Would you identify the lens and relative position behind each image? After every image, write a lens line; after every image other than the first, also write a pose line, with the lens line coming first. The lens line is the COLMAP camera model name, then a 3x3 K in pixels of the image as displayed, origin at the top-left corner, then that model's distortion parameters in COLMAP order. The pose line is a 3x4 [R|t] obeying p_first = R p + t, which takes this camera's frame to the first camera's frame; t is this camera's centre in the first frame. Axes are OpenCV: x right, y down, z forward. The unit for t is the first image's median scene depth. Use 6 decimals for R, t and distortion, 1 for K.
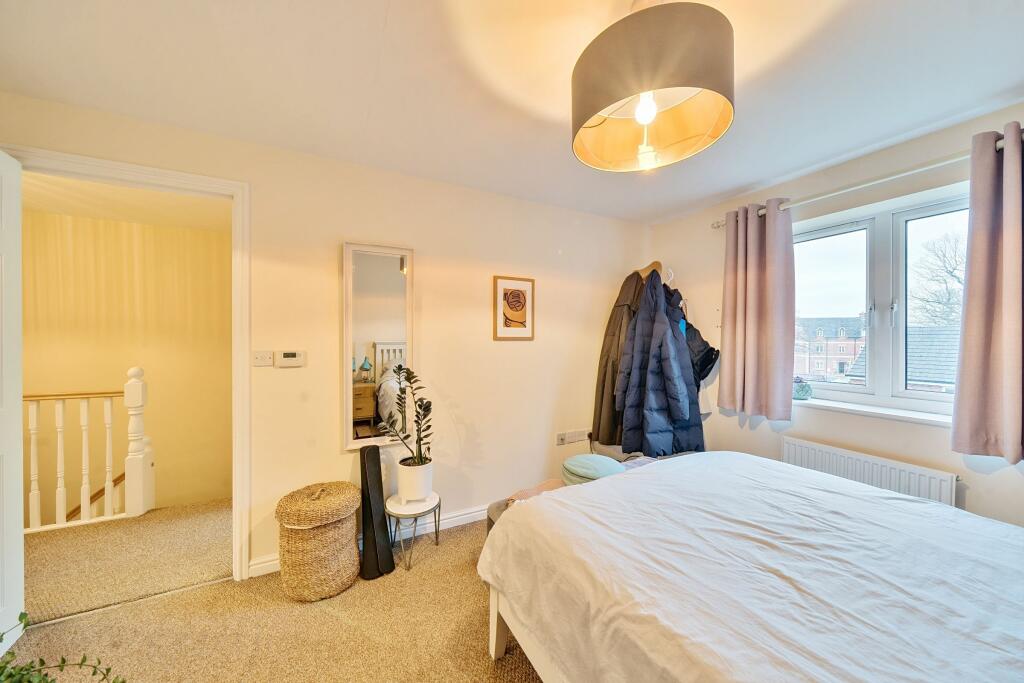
lens RADIAL K [[346.2, 0, 512.2], [0, 346.2, 338.1], [0, 0, 1]] dist [-0.001142, 0.000036]
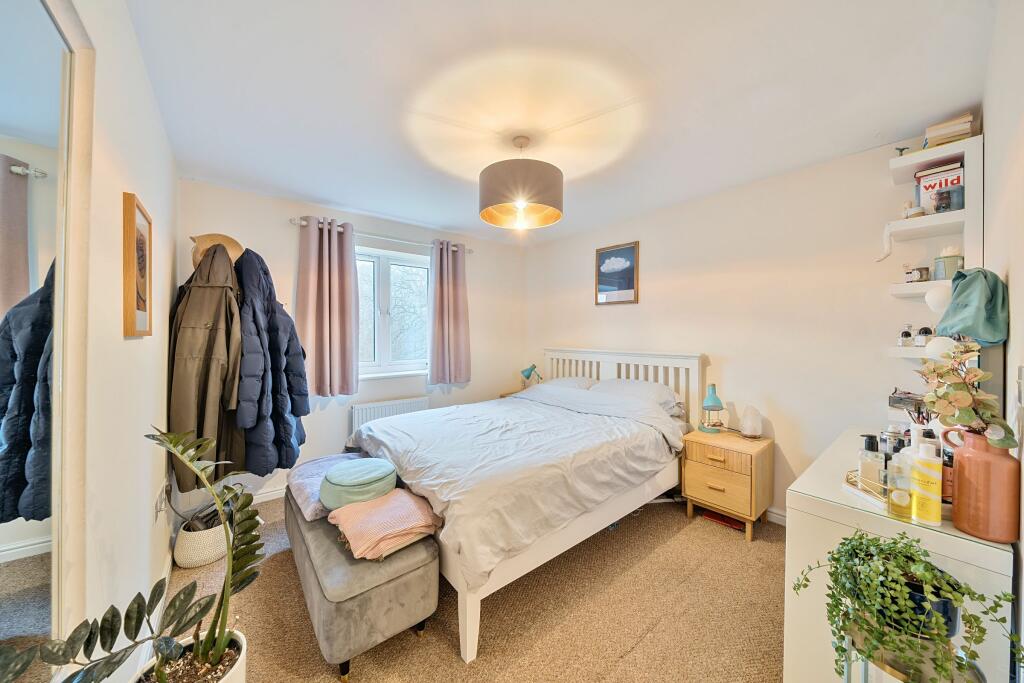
lens RADIAL K [[346.2, 0, 512.0], [0, 346.2, 333.9], [0, 0, 1]] dist [-0.001142, 0.000036]
pose [[-0.189823, -0.007847, 0.981787, -1.083981], [0.008383, 0.999919, 0.009612, 0.000851], [-0.981783, 0.010055, -0.189742, 1.141823]]
